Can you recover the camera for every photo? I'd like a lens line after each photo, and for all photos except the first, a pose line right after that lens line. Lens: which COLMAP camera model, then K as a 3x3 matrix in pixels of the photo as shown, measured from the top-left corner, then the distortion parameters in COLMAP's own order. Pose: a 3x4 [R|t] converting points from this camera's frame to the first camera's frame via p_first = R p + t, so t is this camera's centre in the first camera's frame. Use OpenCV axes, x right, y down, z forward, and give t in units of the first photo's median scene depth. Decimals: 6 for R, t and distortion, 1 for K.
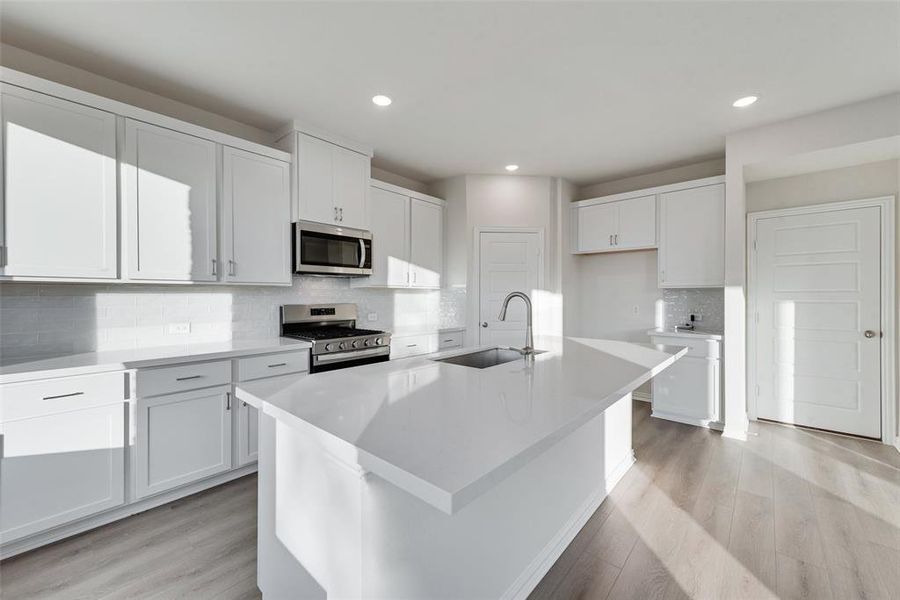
lens RADIAL K [[348.5, 0, 450.0], [0, 348.5, 300.0], [0, 0, 1]] dist [-0.000190, -0.000173]
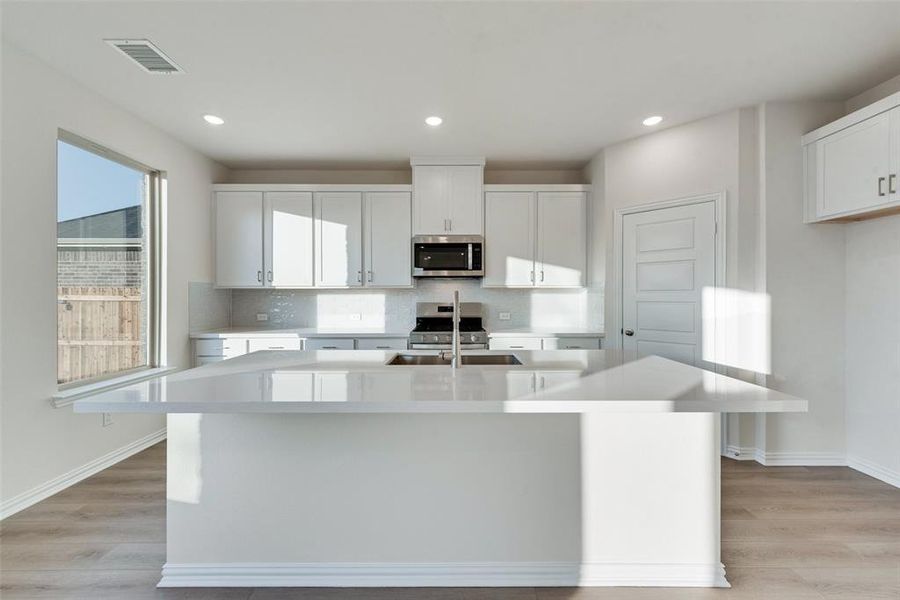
lens RADIAL K [[342.9, 0, 451.2], [0, 342.9, 296.3], [0, 0, 1]] dist [0.000143, 0.000040]
pose [[0.663979, 0.003785, -0.747742, 0.499683], [-0.007476, 0.999971, -0.001576, -0.008142], [0.747714, 0.006637, 0.663988, 0.239723]]
